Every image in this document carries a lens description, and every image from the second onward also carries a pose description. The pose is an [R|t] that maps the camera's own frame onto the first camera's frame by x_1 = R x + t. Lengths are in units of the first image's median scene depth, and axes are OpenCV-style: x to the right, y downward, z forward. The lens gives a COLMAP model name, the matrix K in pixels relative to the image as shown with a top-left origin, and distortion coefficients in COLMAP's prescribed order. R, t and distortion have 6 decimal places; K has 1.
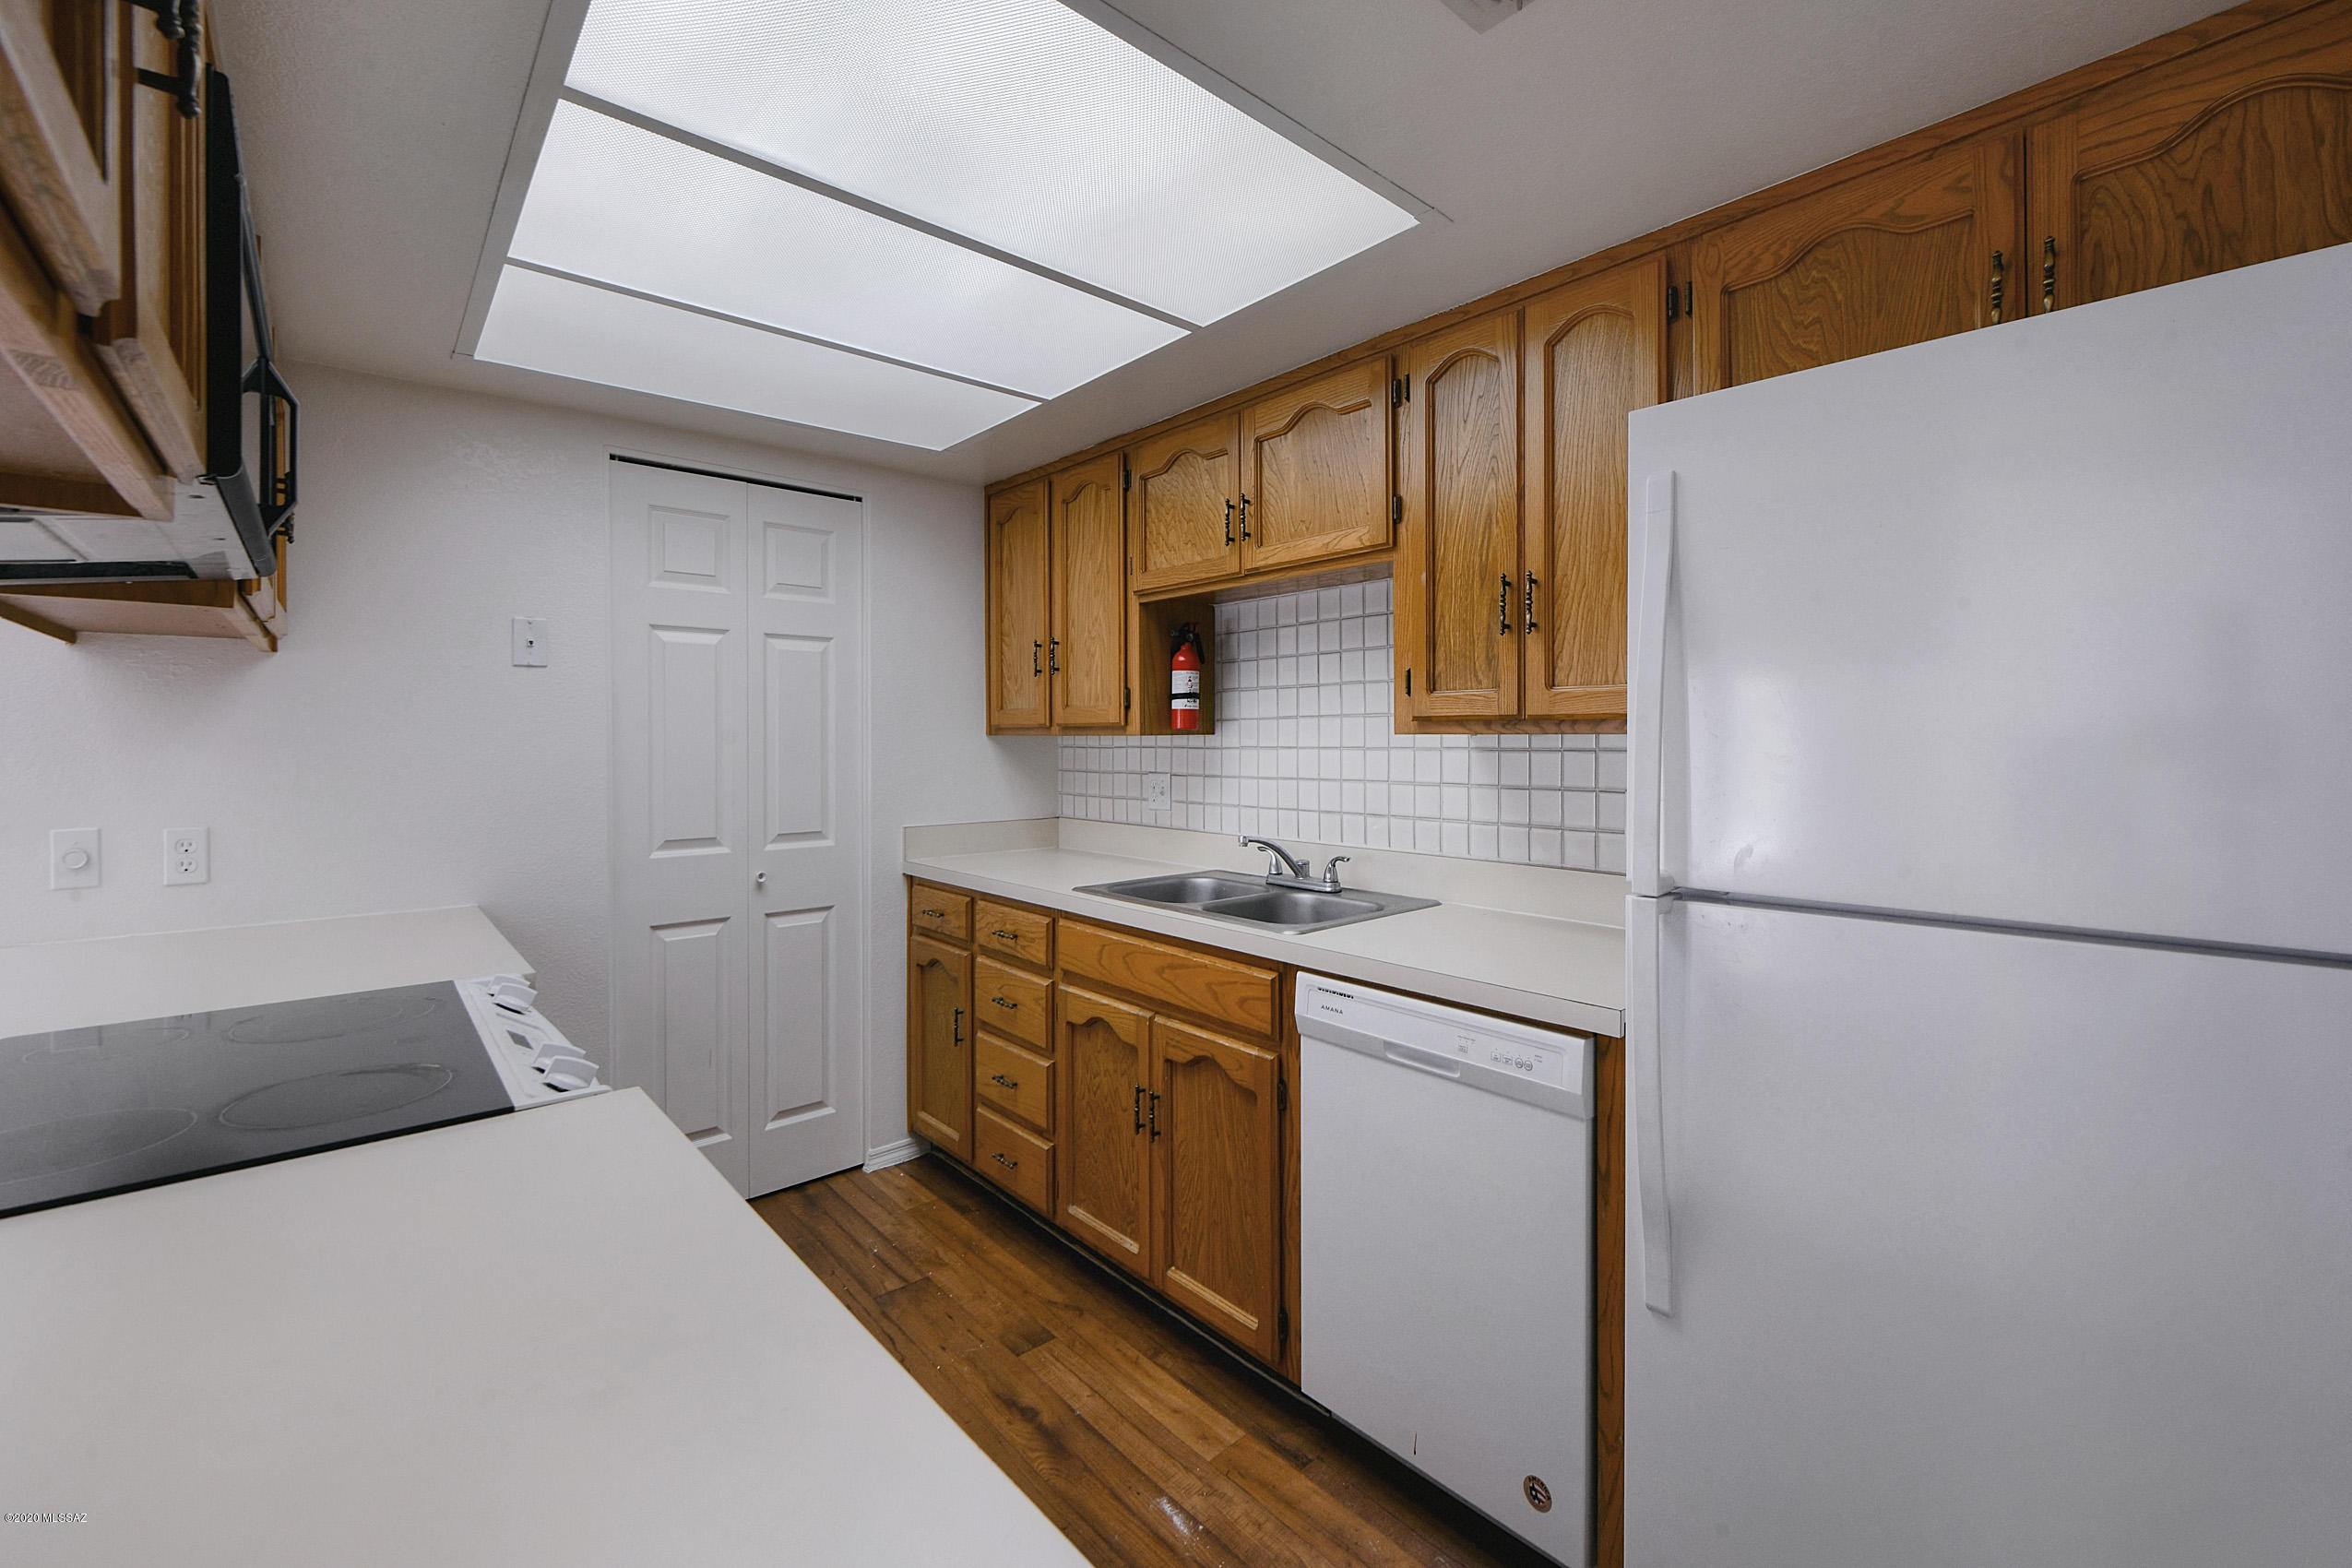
lens RADIAL K [[981.5, 0, 1188.5], [0, 981.5, 744.7], [0, 0, 1]] dist [-0.001389, -0.000622]
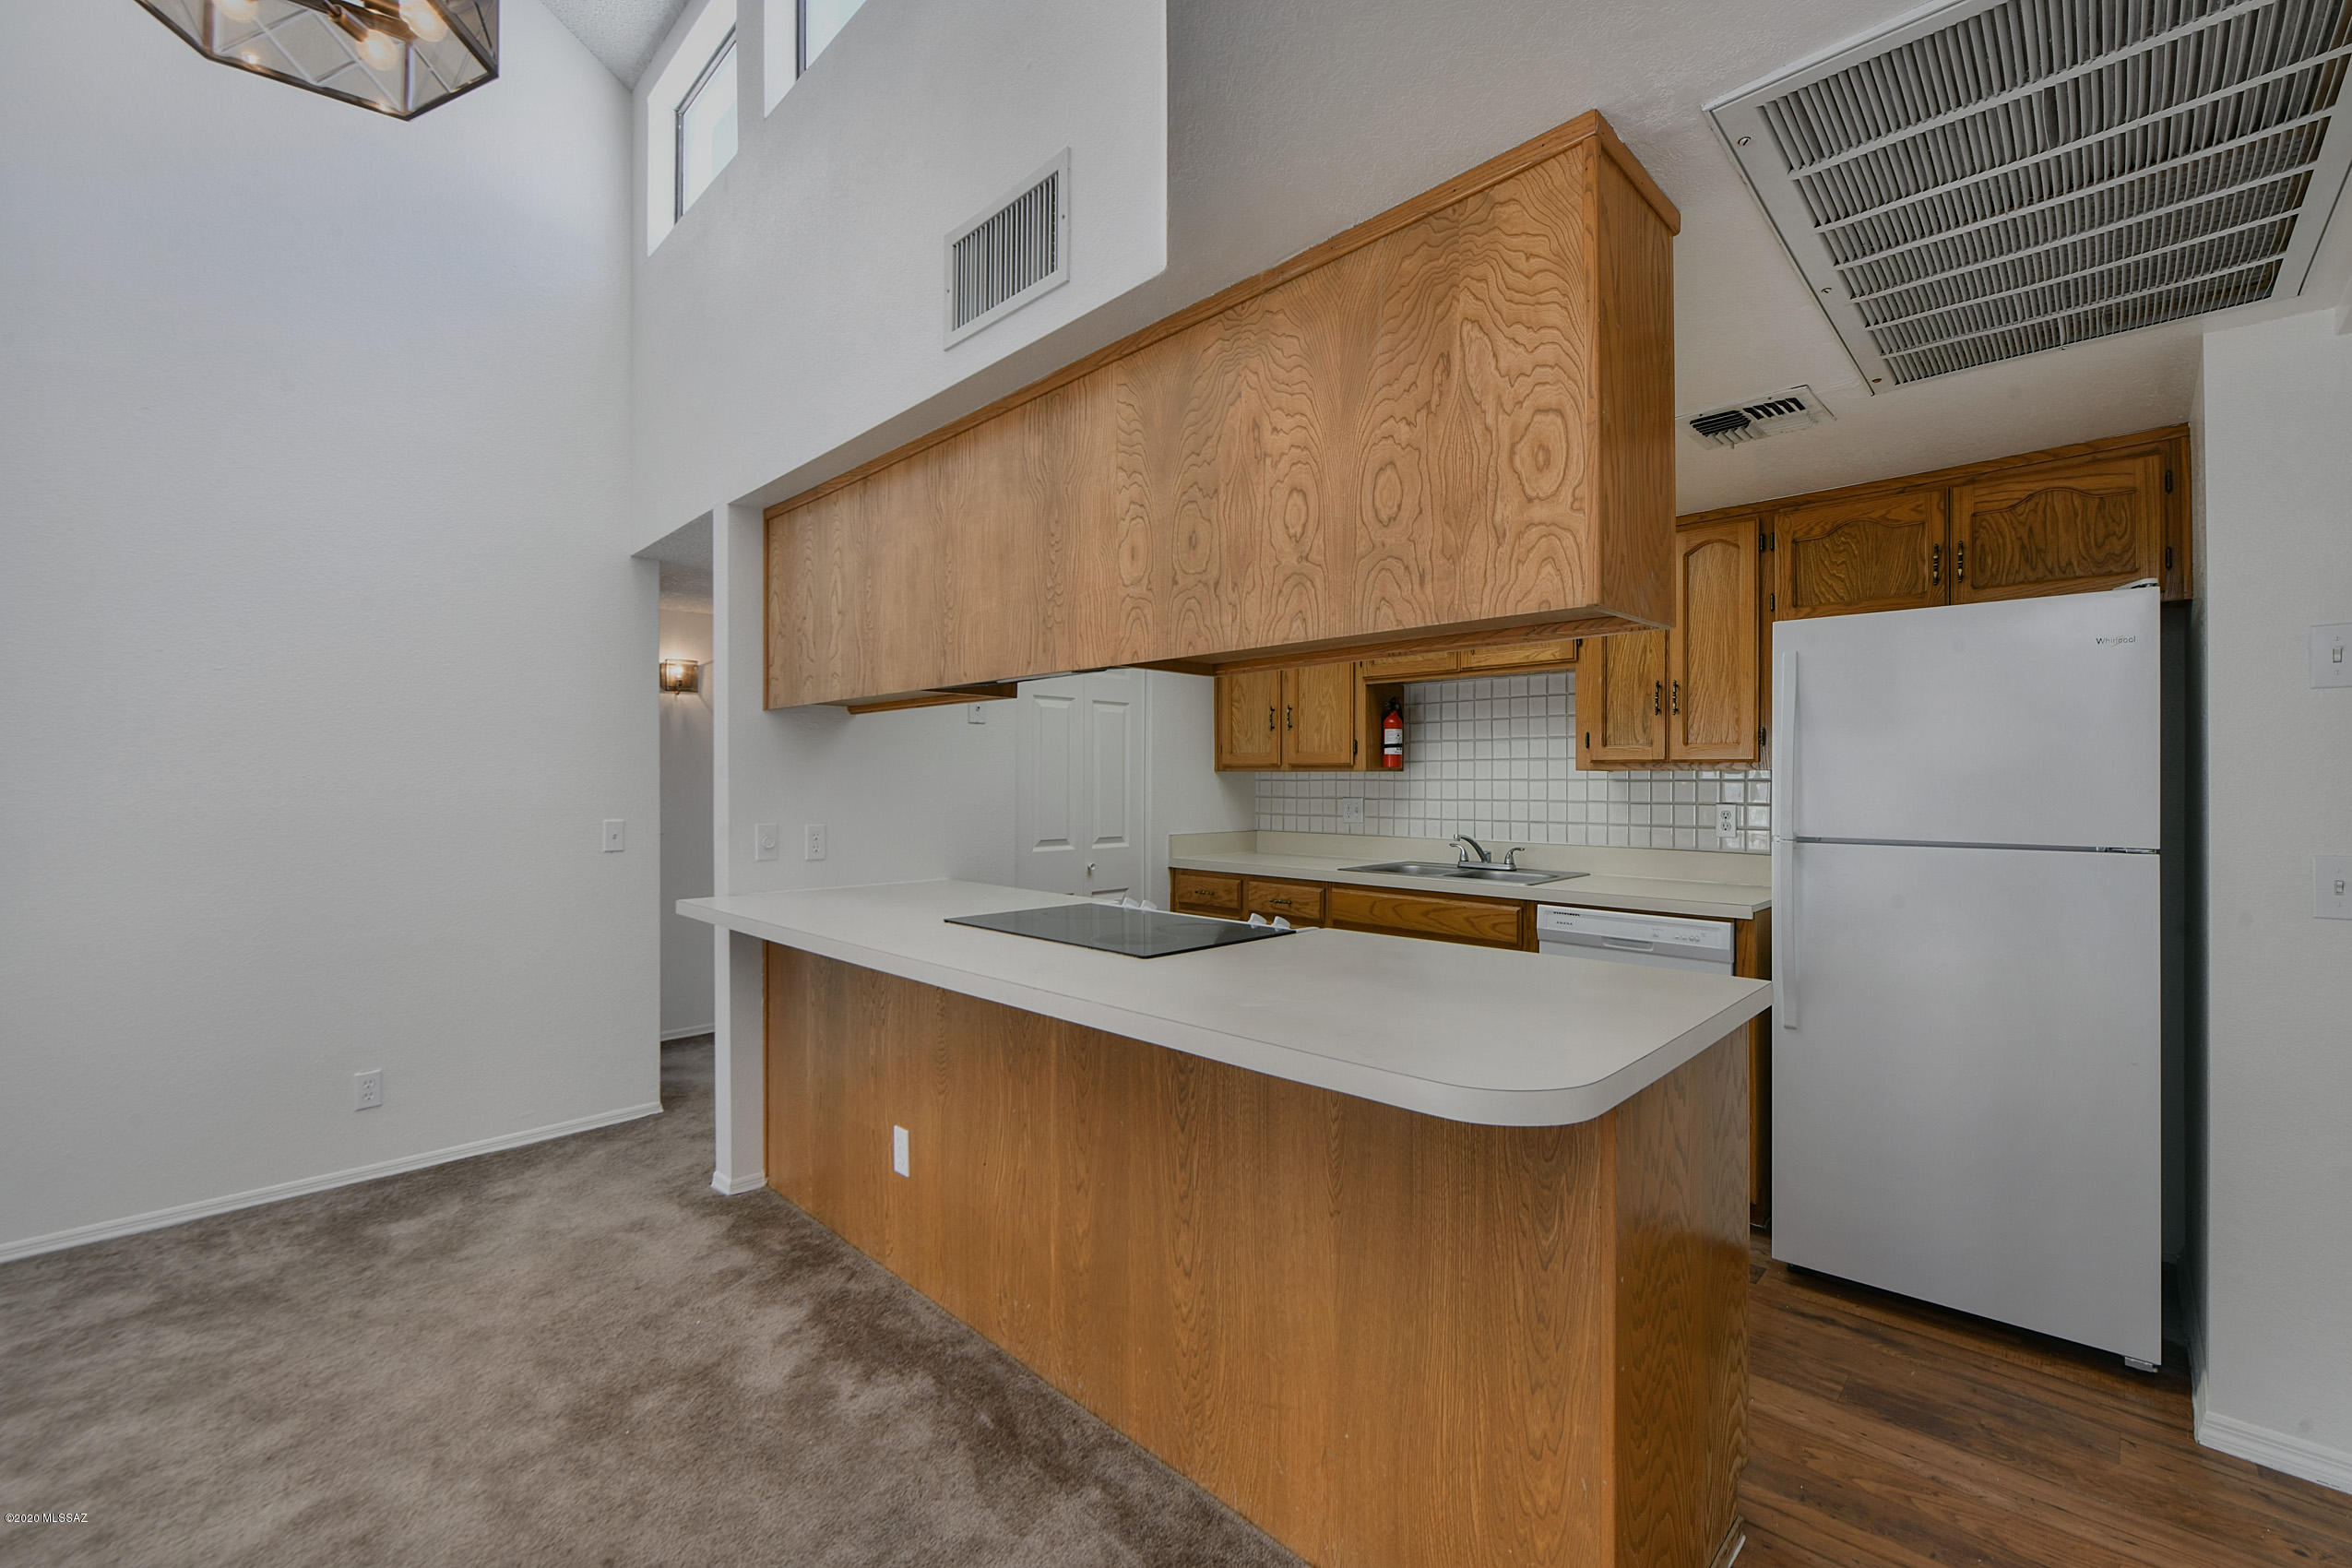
lens RADIAL K [[982.5, 0, 1114.0], [0, 982.5, 782.2], [0, 0, 1]] dist [-0.001415, -0.000291]
pose [[0.999751, 0.004972, 0.021747, -0.506848], [-0.004901, 0.999982, -0.003315, 0.015192], [-0.021763, 0.003207, 0.999758, -0.550597]]
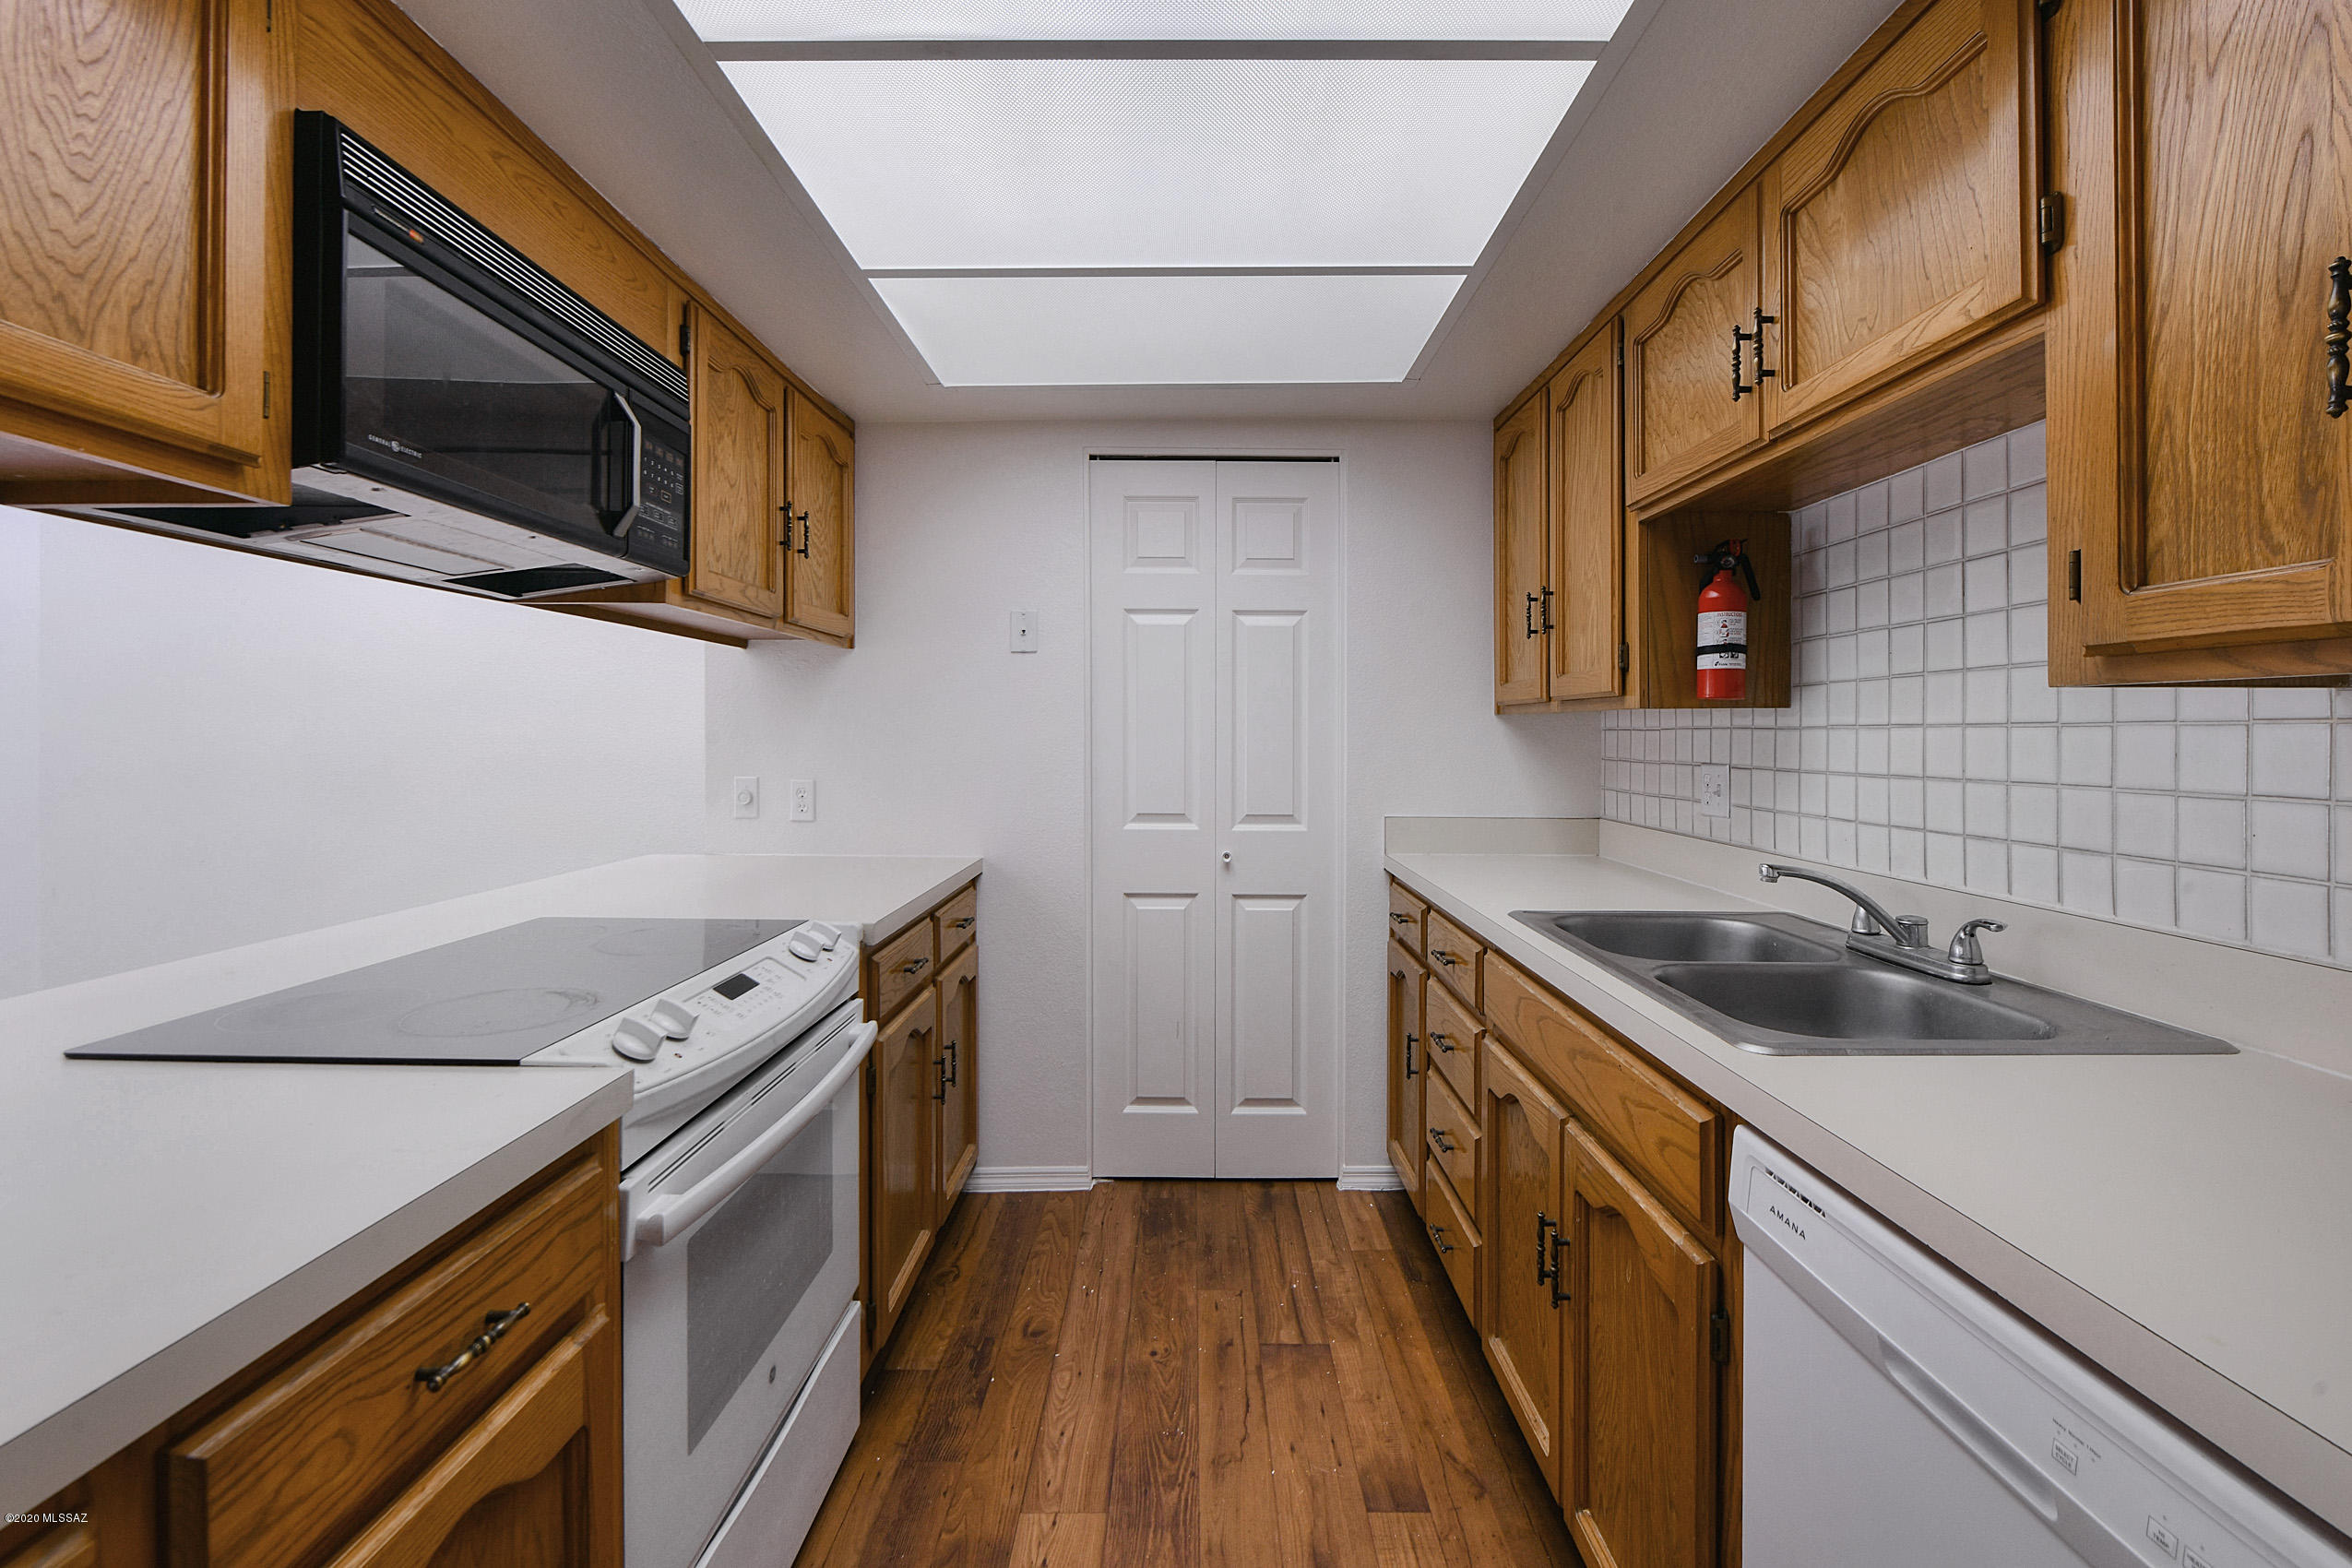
lens RADIAL K [[921.8, 0, 1165.5], [0, 921.8, 735.0], [0, 0, 1]] dist [-0.001786, -0.000365]
pose [[0.731756, 0.005919, -0.681541, 0.163367], [-0.008751, 0.999961, -0.000711, 0.014179], [0.681511, 0.006484, 0.731779, 0.298360]]
